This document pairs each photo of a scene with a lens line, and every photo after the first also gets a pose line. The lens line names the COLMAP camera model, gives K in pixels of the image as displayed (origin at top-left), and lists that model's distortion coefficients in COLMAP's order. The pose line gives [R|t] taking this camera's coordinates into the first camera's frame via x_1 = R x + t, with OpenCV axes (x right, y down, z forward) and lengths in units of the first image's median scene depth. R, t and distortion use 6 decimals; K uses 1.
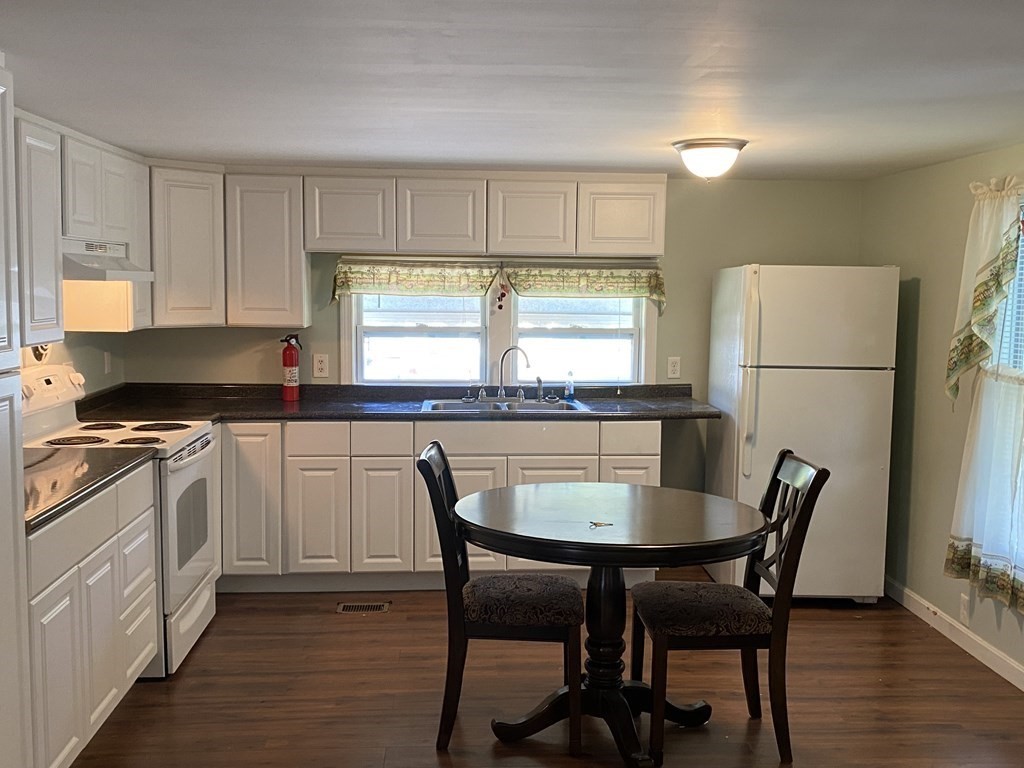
lens RADIAL K [[1031.6, 0, 508.6], [0, 1031.6, 371.9], [0, 0, 1]] dist [0.157565, -0.381443]
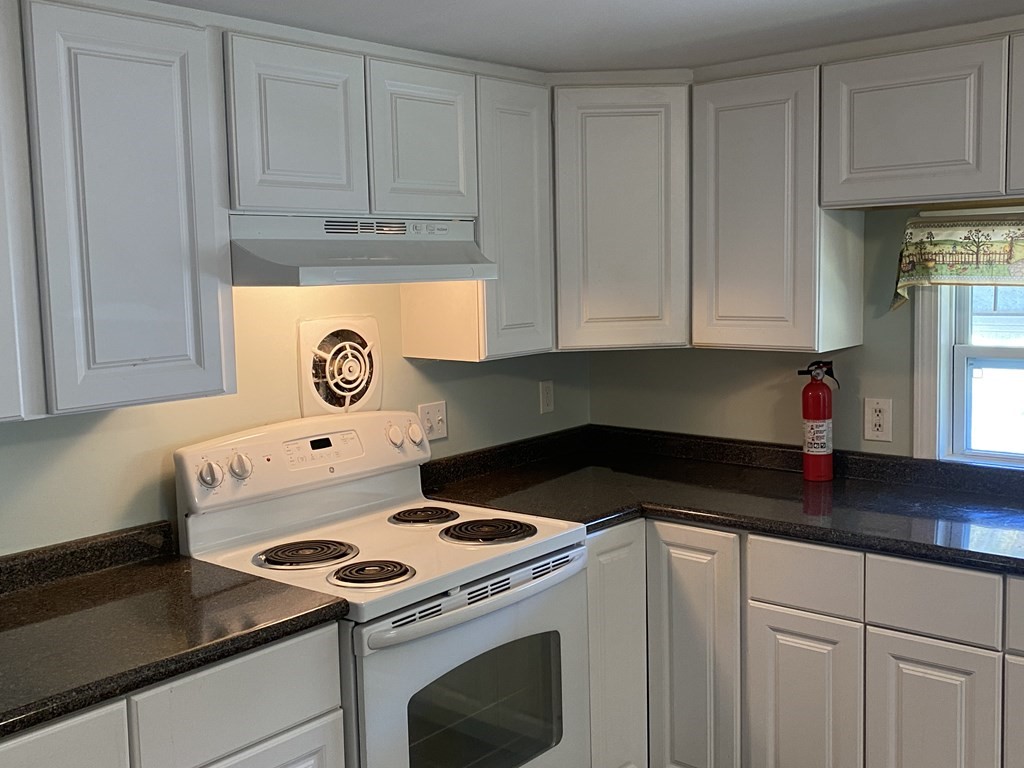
lens RADIAL K [[1031.6, 0, 508.6], [0, 1031.6, 371.9], [0, 0, 1]] dist [0.157565, -0.381443]
pose [[0.717370, 0.040117, -0.695536, 0.059798], [-0.024999, 0.999180, 0.031846, -0.044258], [0.696243, -0.005458, 0.717785, 0.488179]]
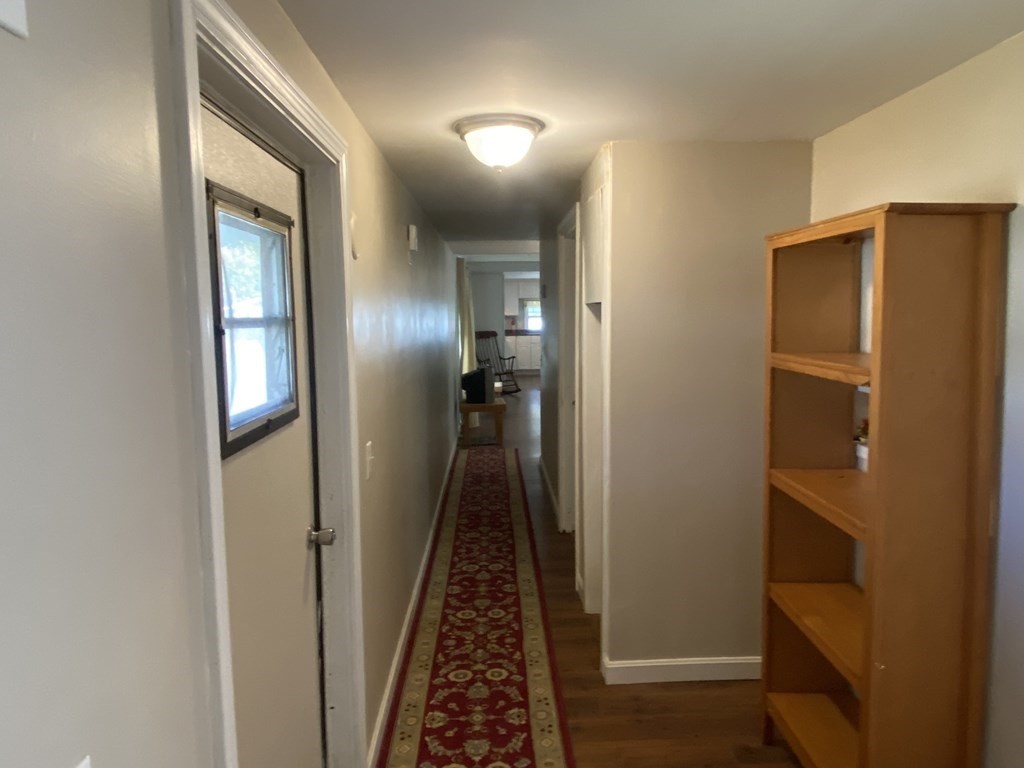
lens RADIAL K [[637.7, 0, 508.1], [0, 637.7, 376.5], [0, 0, 1]] dist [0.066503, -0.073103]
pose [[0.999119, -0.024289, -0.034212, -0.147208], [0.024858, 0.999558, 0.016308, 0.166316], [0.033801, -0.017144, 0.999282, -1.678647]]
